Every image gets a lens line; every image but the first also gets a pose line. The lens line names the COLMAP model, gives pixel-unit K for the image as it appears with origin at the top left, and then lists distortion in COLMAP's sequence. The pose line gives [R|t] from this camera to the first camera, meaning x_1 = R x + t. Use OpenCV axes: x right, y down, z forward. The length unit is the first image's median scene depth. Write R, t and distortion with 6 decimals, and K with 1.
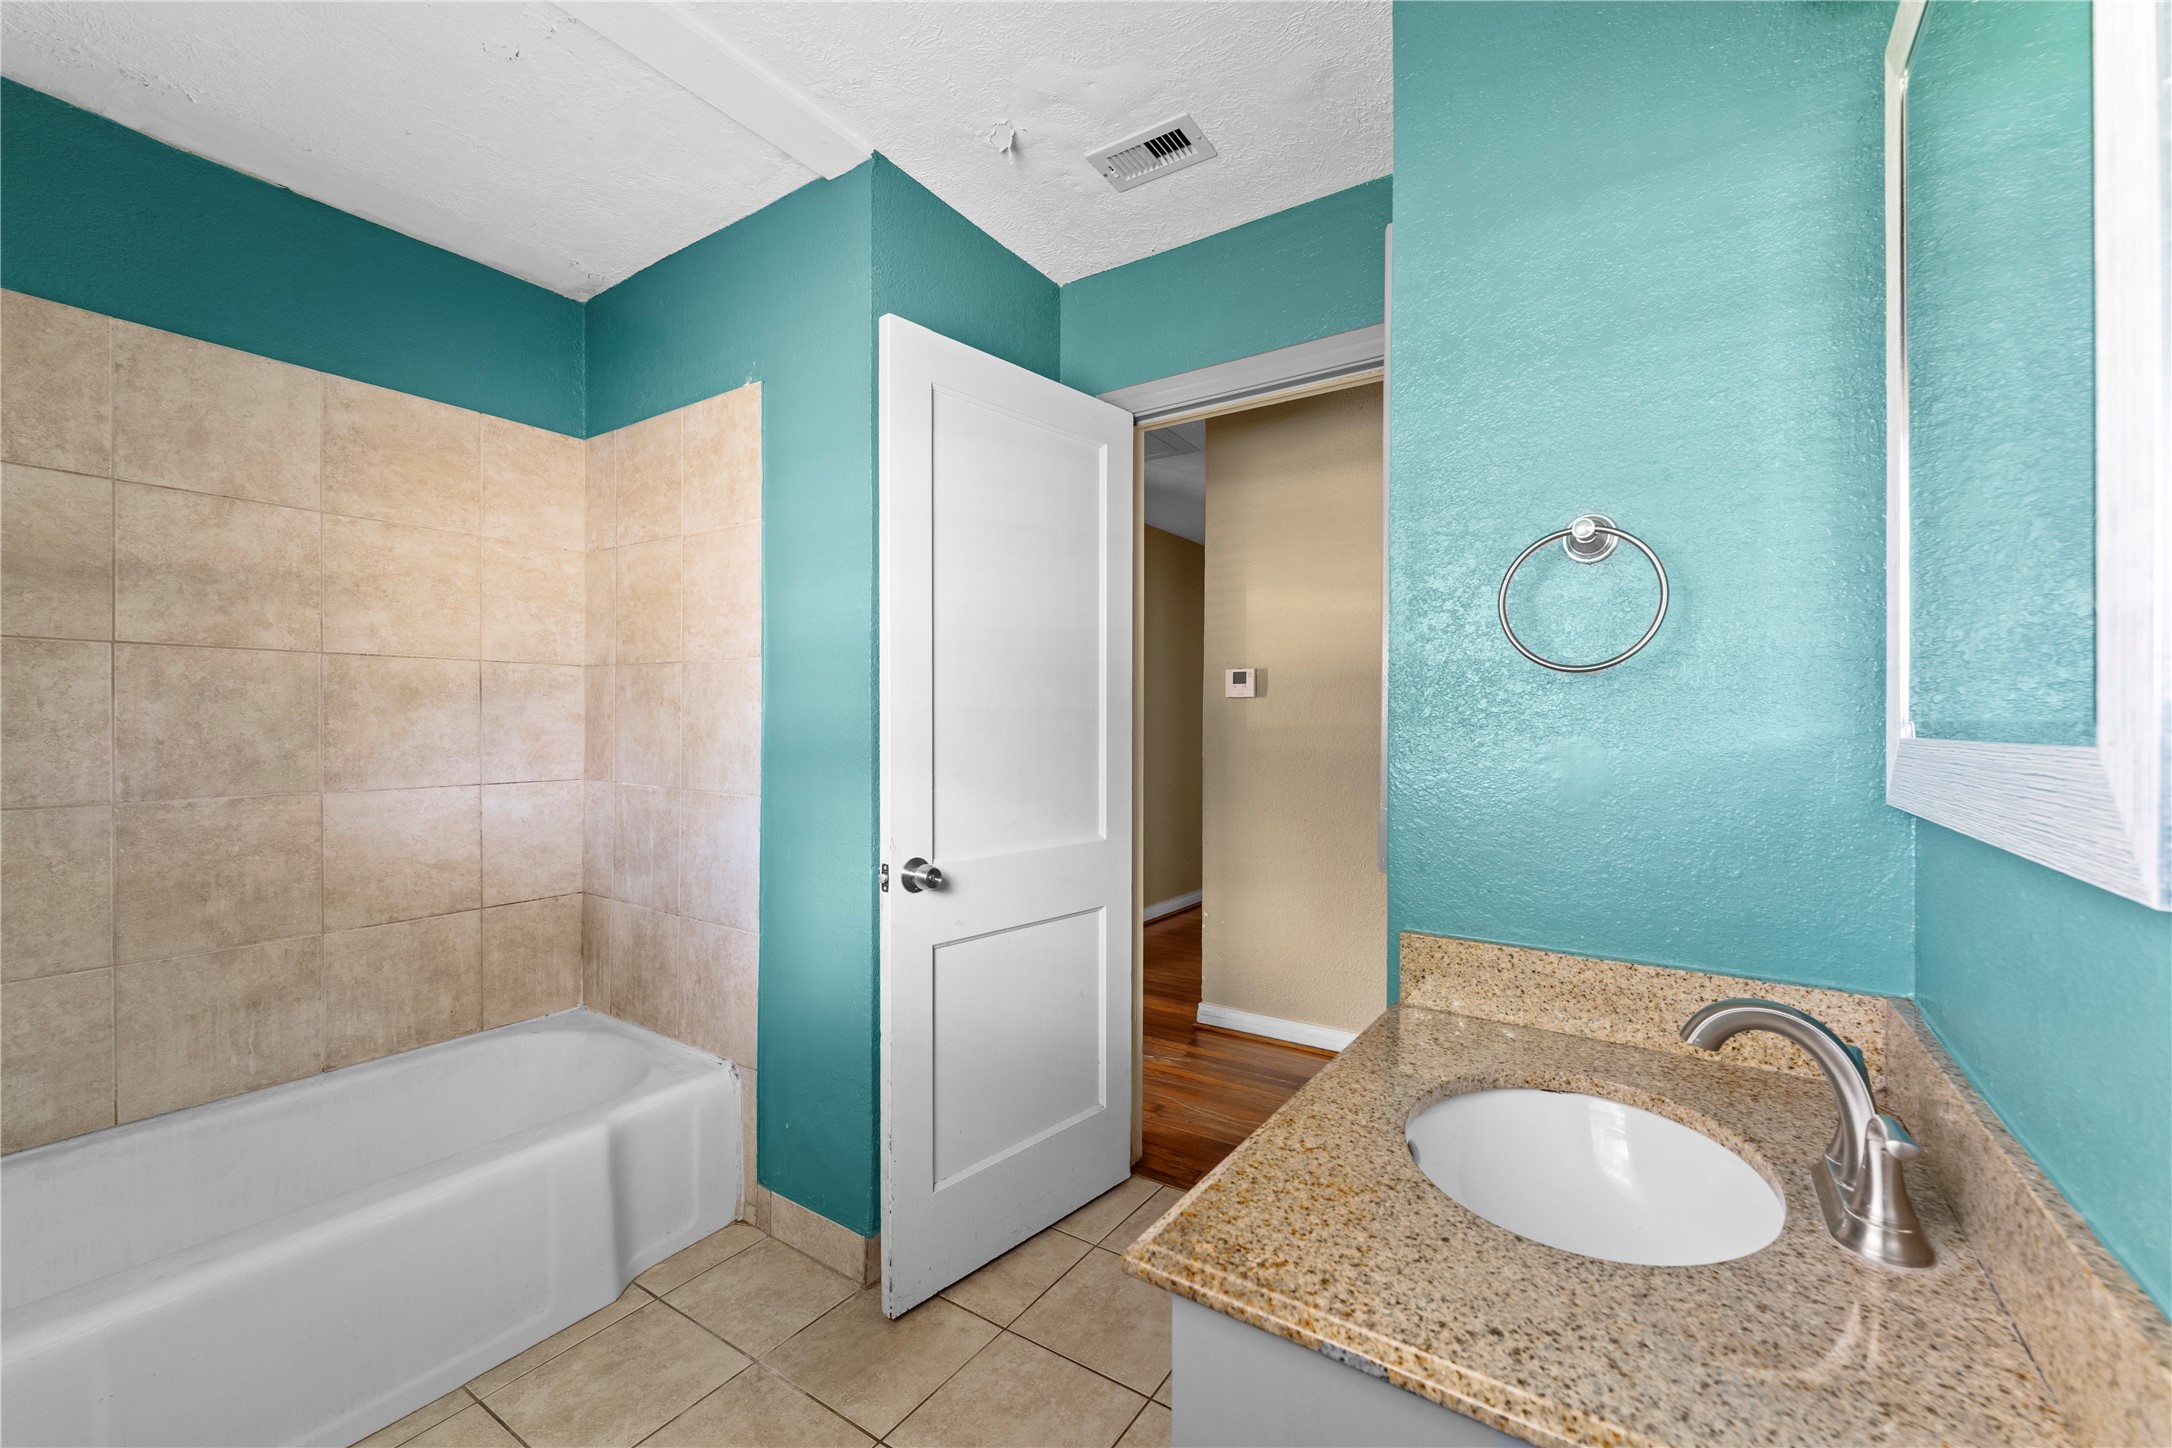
lens RADIAL K [[873.6, 0, 1086.0], [0, 873.6, 724.0], [0, 0, 1]] dist [0.000972, 0.000137]
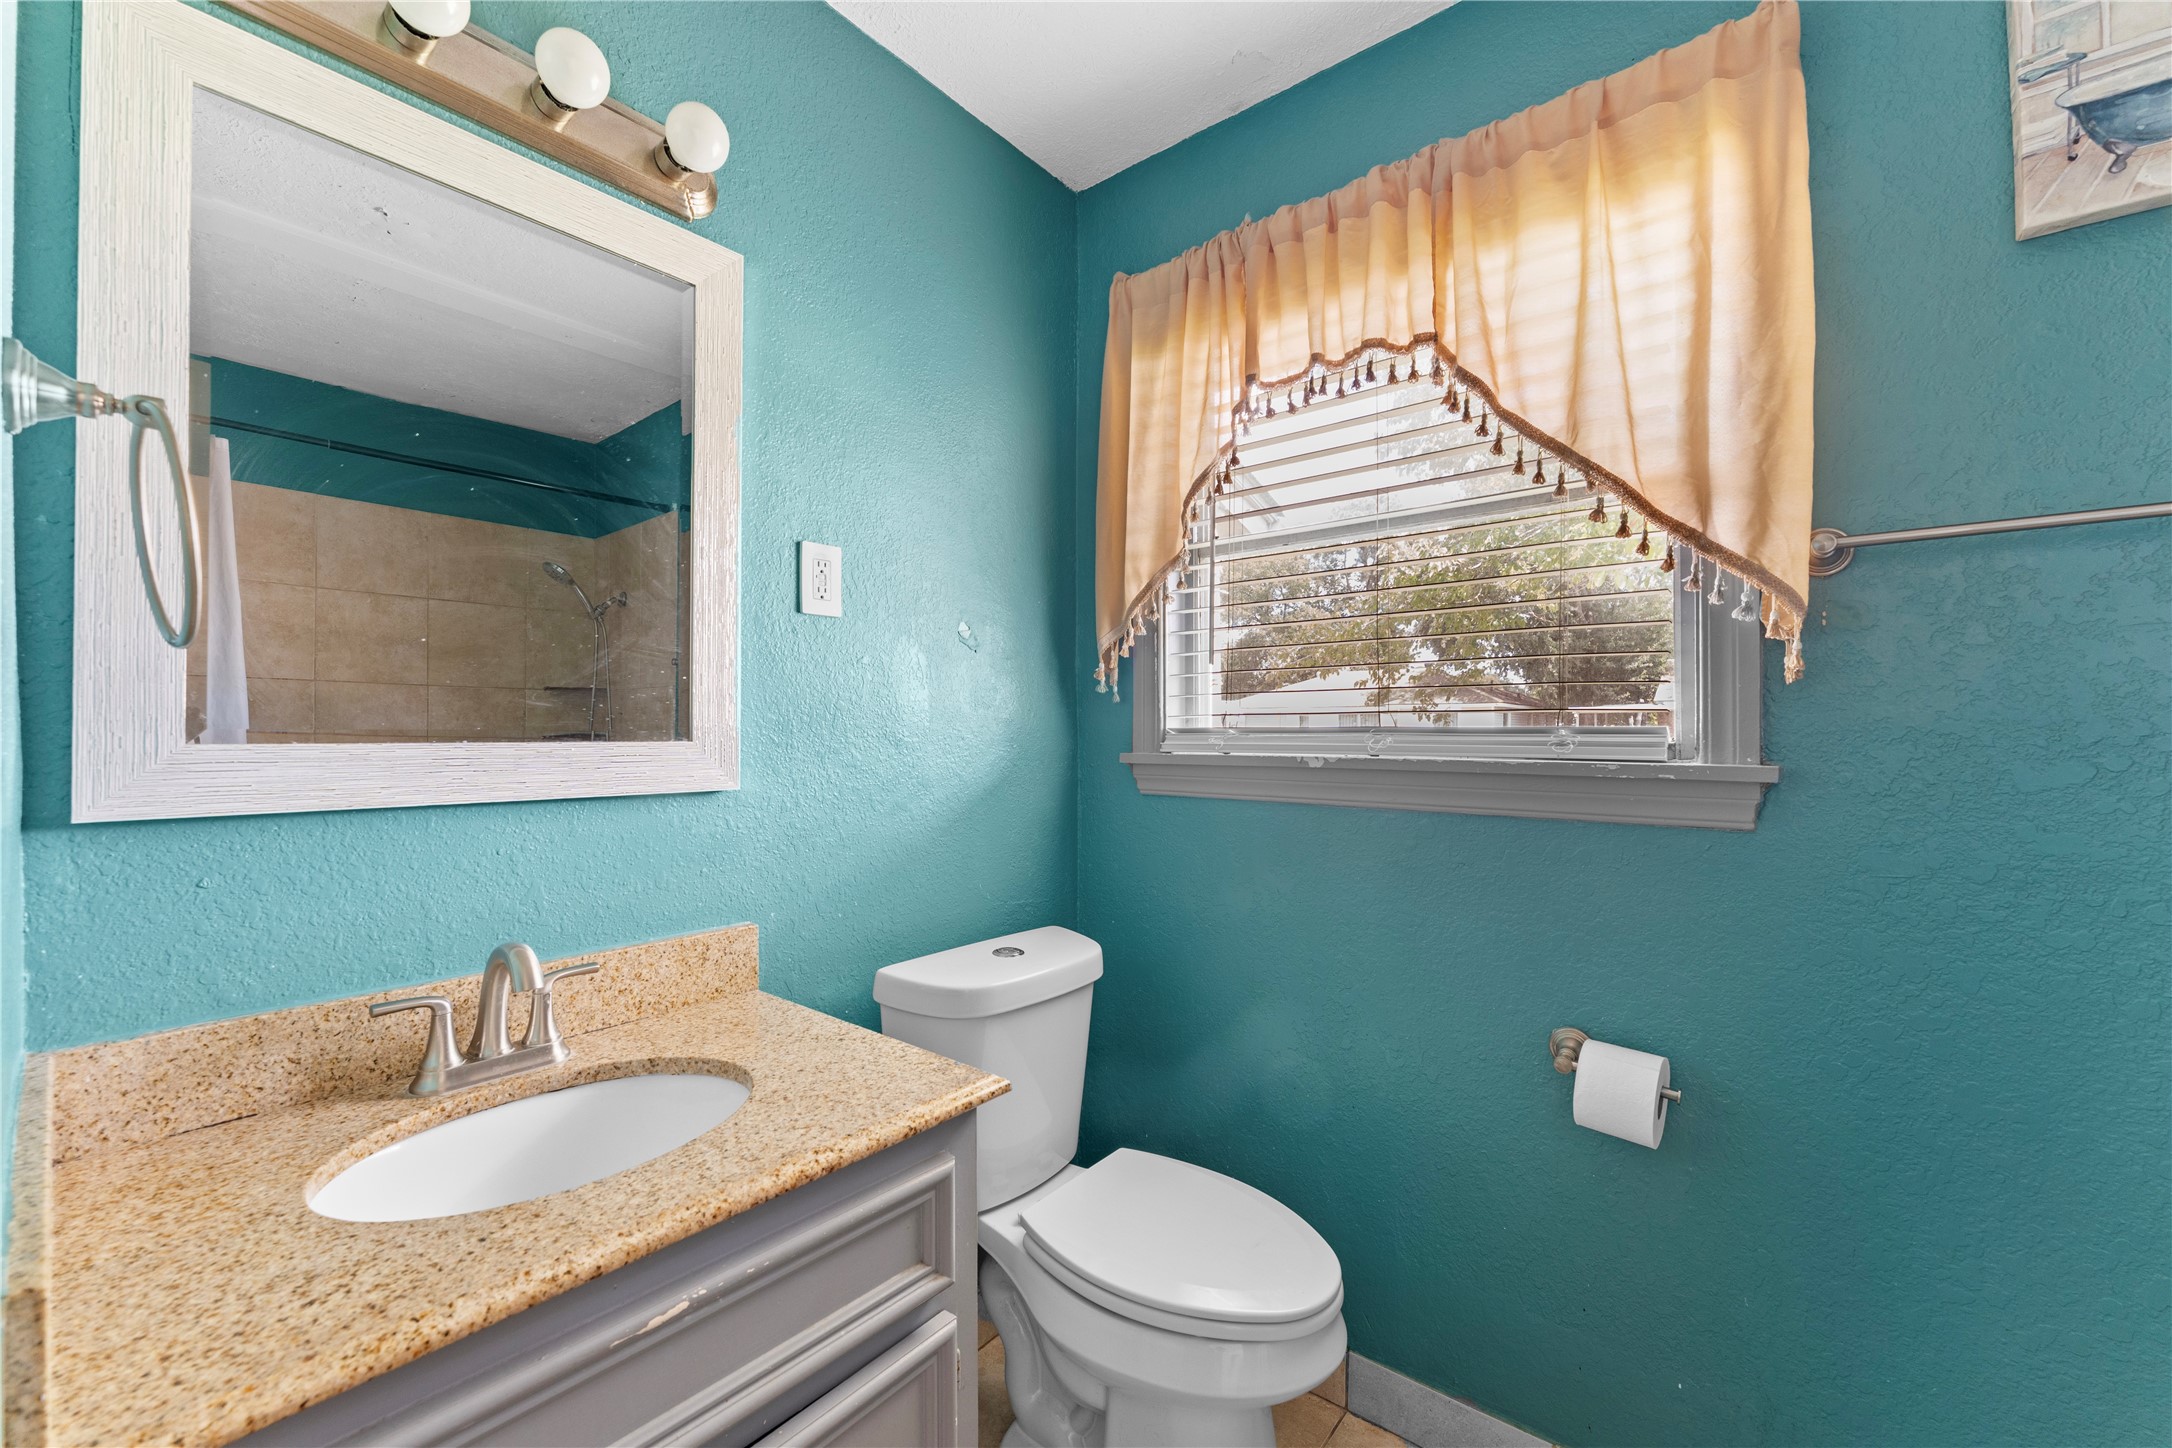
lens RADIAL K [[873.6, 0, 1086.0], [0, 873.6, 724.0], [0, 0, 1]] dist [0.000972, 0.000137]
pose [[-0.995742, -0.002365, 0.092155, -0.172183], [-0.003362, 0.999937, -0.010664, -0.000591], [-0.092124, -0.010928, -0.995688, 1.899184]]
